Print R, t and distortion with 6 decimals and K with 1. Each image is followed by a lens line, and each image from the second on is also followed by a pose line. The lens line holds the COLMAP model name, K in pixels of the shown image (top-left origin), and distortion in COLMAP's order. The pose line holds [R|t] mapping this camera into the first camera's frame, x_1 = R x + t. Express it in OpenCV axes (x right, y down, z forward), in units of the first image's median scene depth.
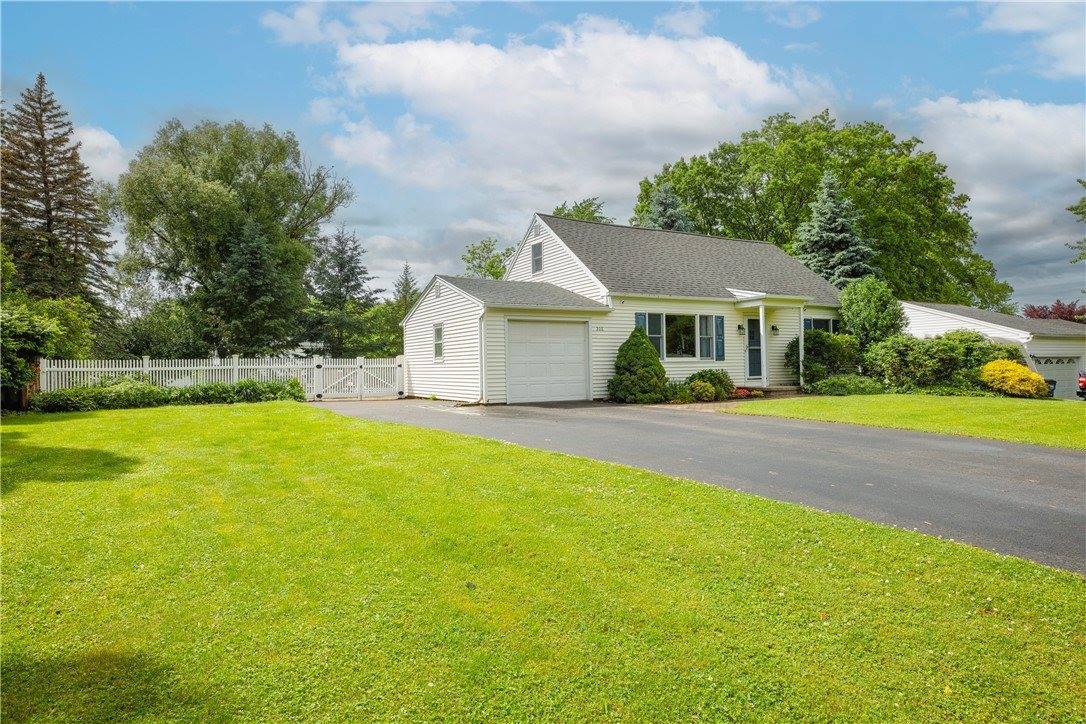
lens RADIAL K [[624.5, 0, 547.3], [0, 624.5, 359.8], [0, 0, 1]] dist [-0.020127, -0.000027]
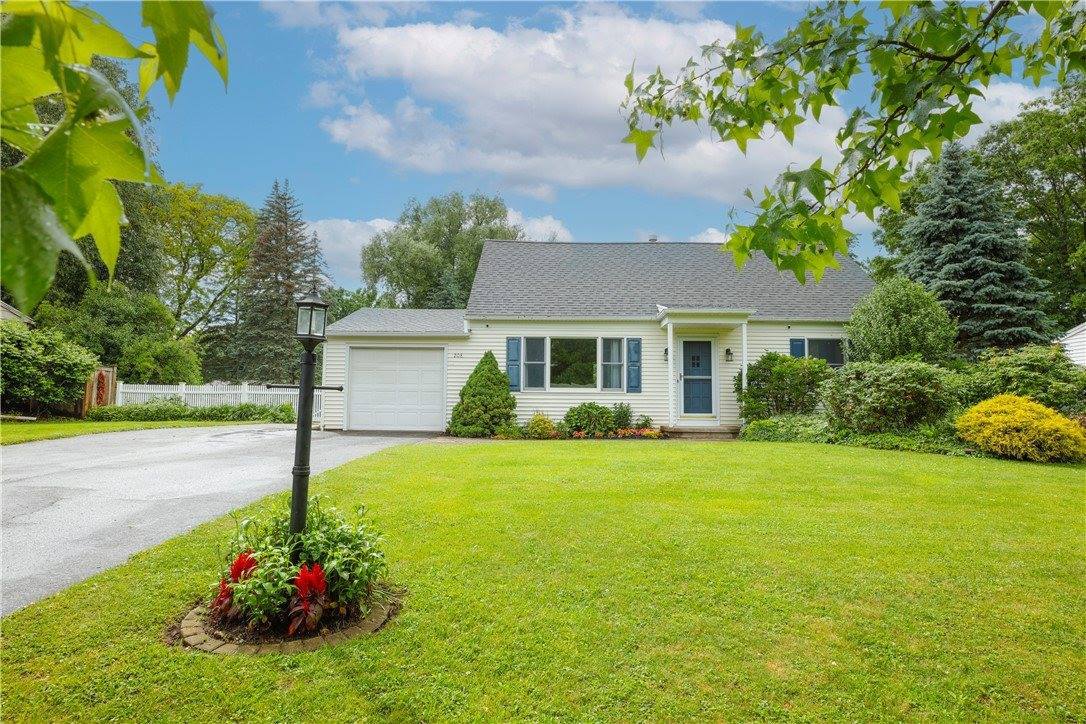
lens RADIAL K [[624.5, 0, 547.3], [0, 624.5, 359.8], [0, 0, 1]] dist [-0.020127, -0.000027]
pose [[0.862909, -0.013941, -0.505167, 0.601893], [-0.017391, 0.998208, -0.057254, 0.007379], [0.505060, 0.058190, 0.861121, 0.236103]]
